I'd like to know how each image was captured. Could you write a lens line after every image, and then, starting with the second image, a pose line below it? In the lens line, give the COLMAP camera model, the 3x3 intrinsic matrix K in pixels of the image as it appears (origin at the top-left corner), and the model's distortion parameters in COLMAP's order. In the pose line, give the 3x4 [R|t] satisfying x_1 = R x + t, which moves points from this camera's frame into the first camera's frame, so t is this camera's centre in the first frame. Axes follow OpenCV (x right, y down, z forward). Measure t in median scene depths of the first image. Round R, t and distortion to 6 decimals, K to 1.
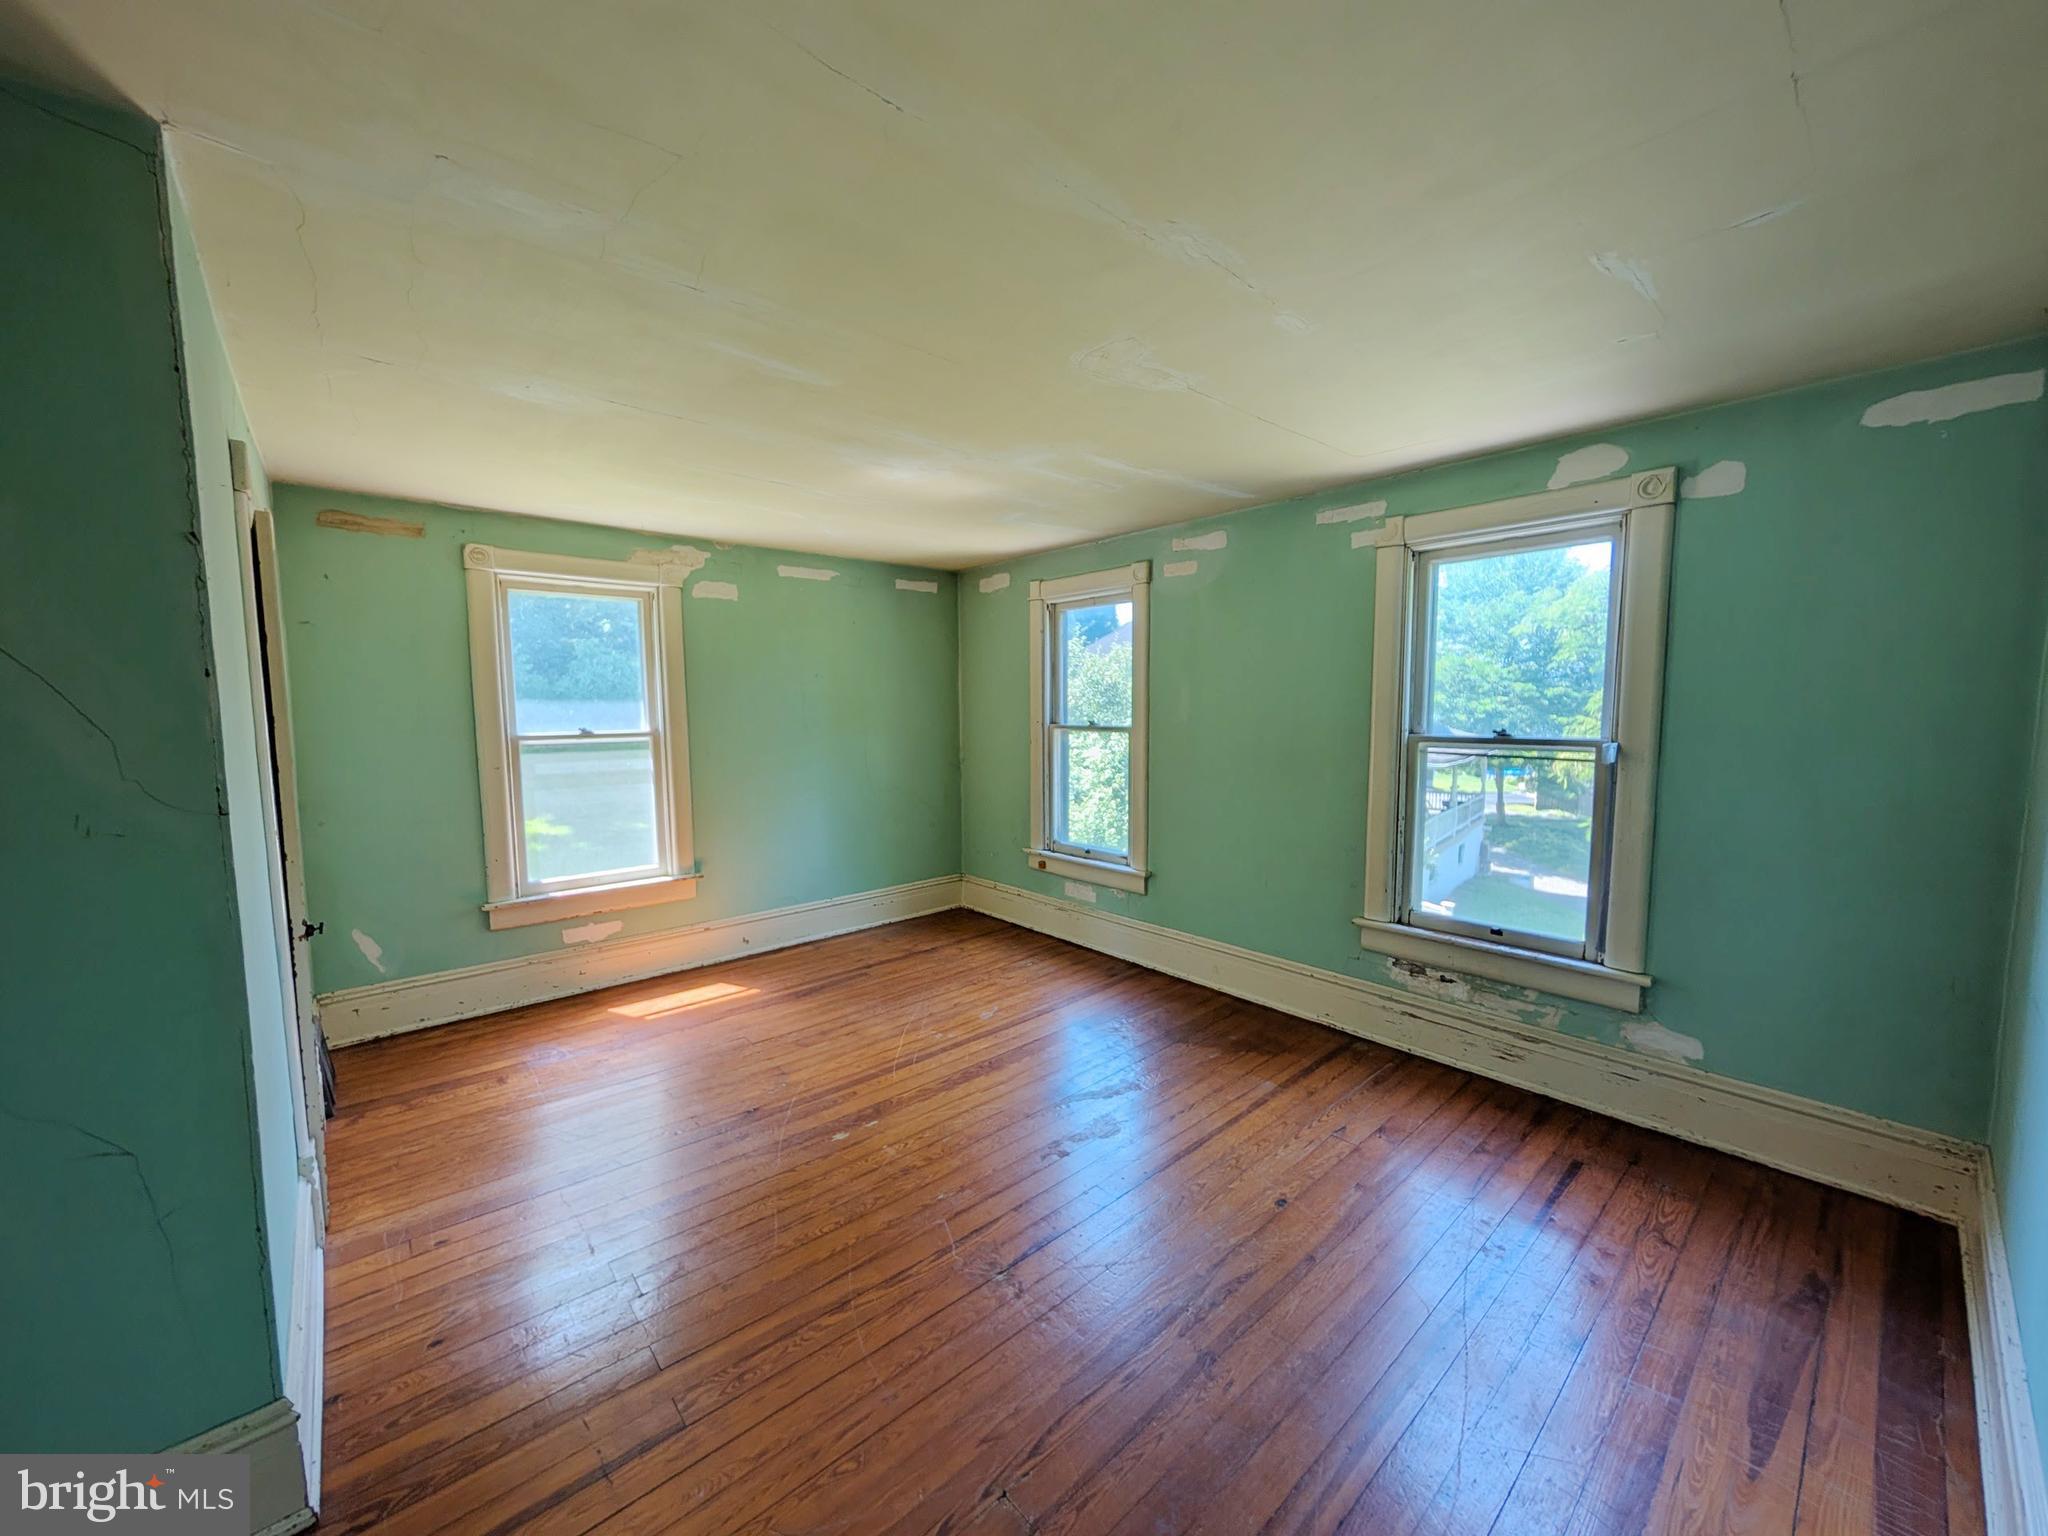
lens RADIAL K [[773.5, 0, 1027.8], [0, 773.5, 772.5], [0, 0, 1]] dist [0.000737, -0.000264]
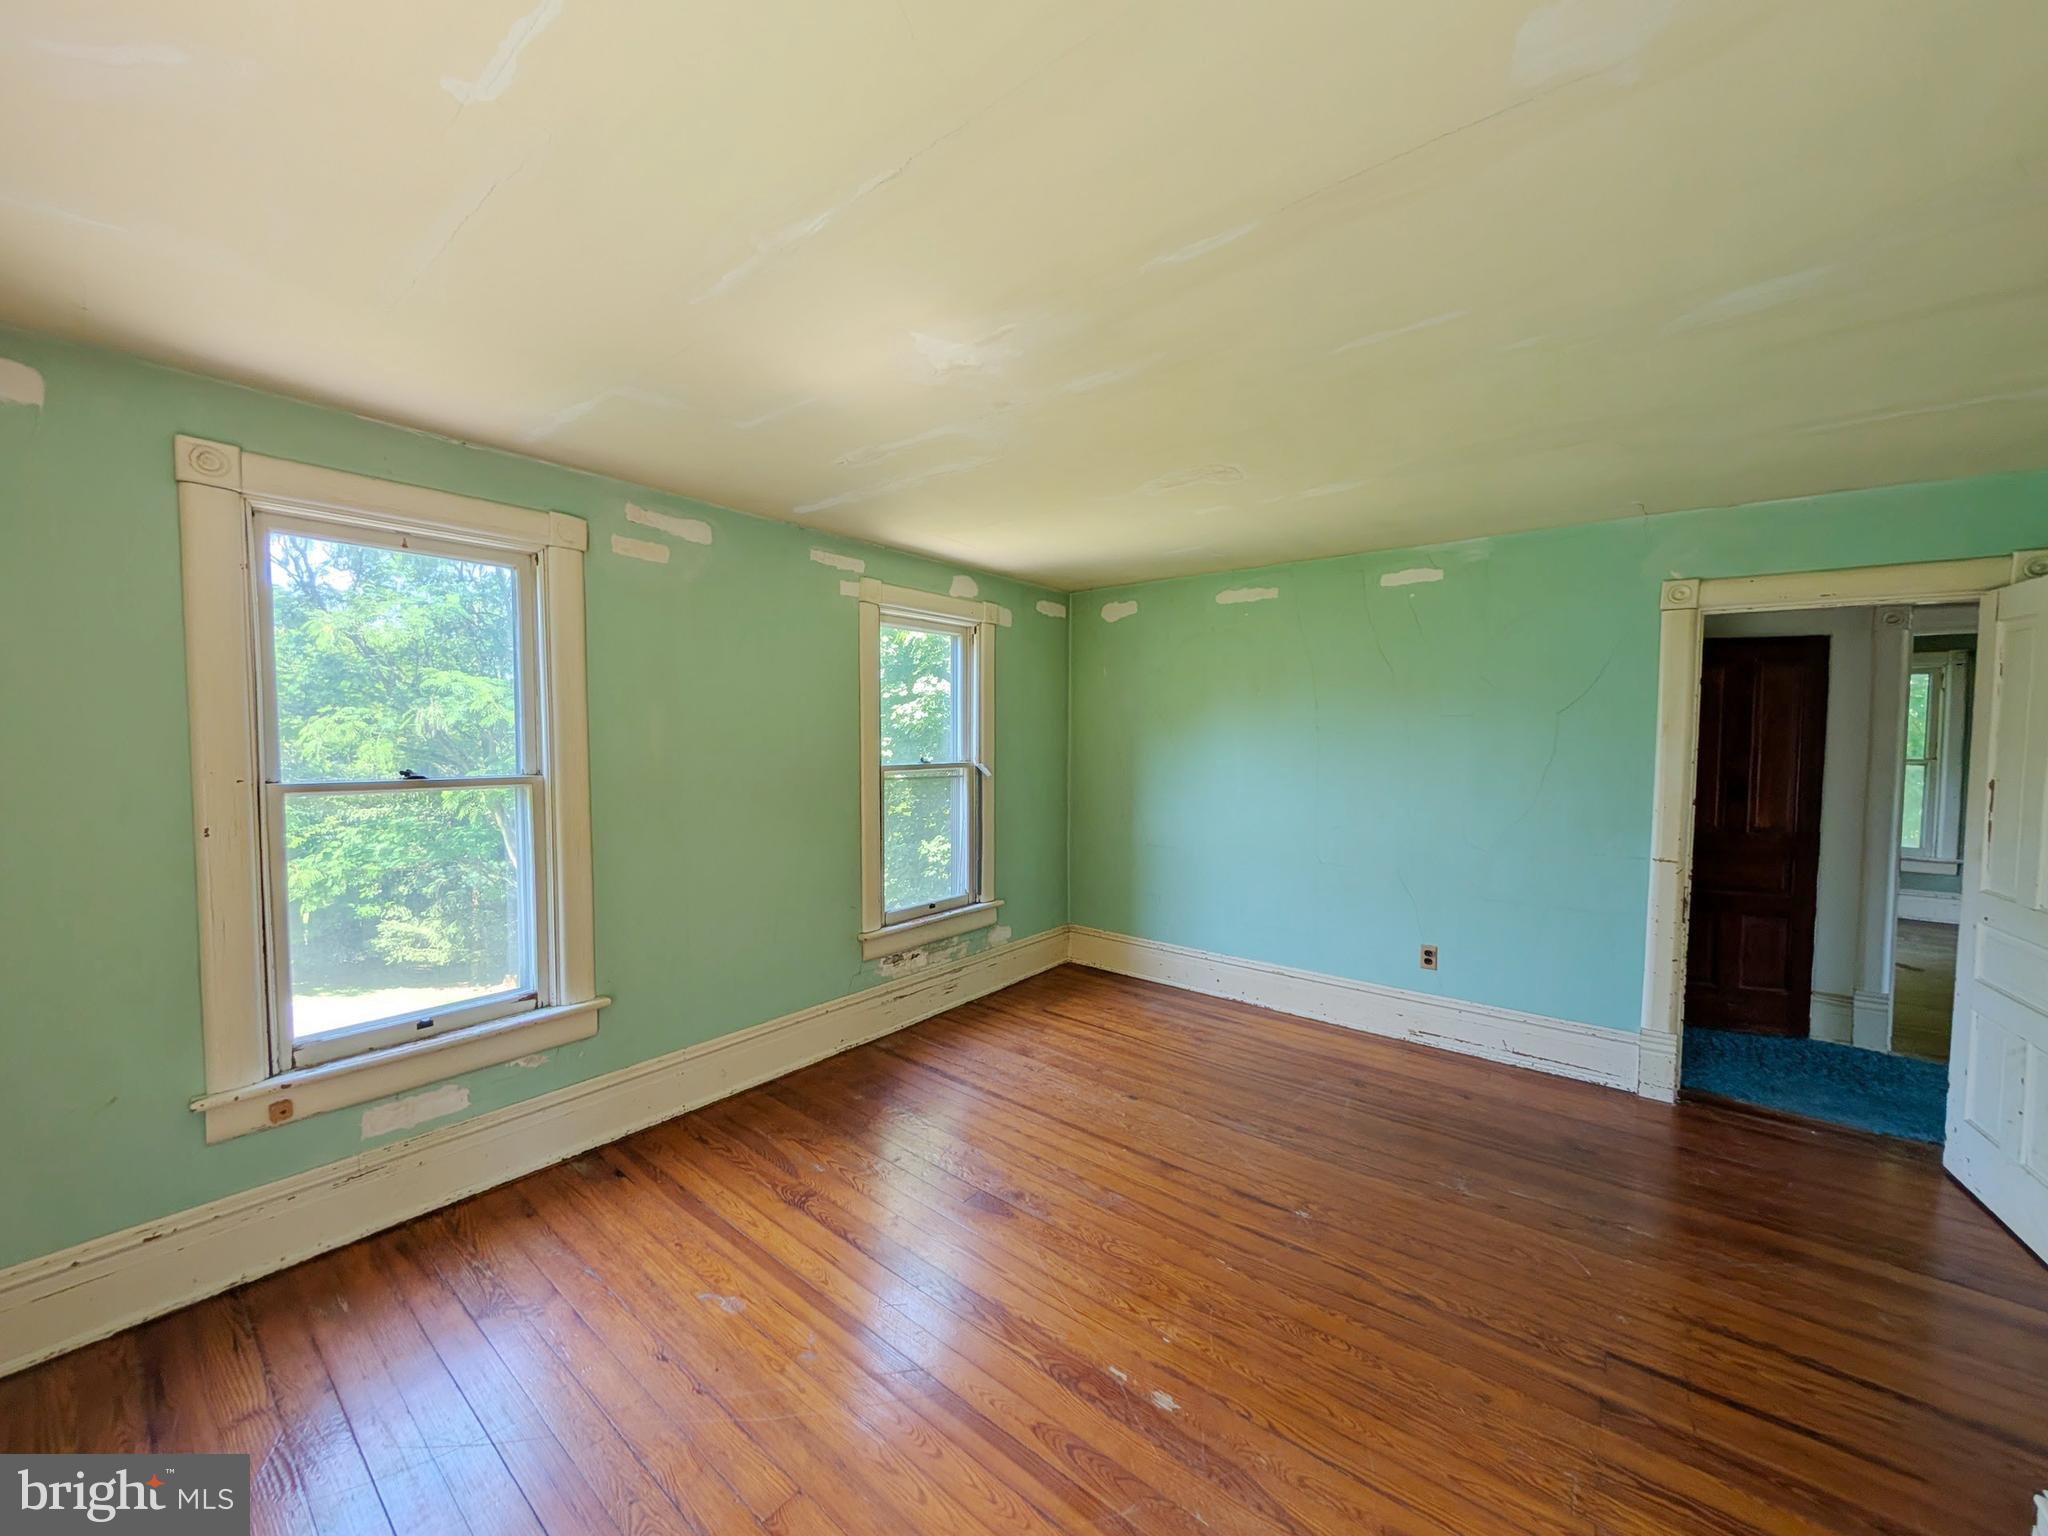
lens RADIAL K [[773.5, 0, 1008.2], [0, 773.5, 773.8], [0, 0, 1]] dist [0.000737, -0.000264]
pose [[-0.158969, -0.039813, 0.986480, -0.711145], [0.089243, 0.994517, 0.054518, -0.083324], [-0.983242, 0.096704, -0.154545, 0.998287]]
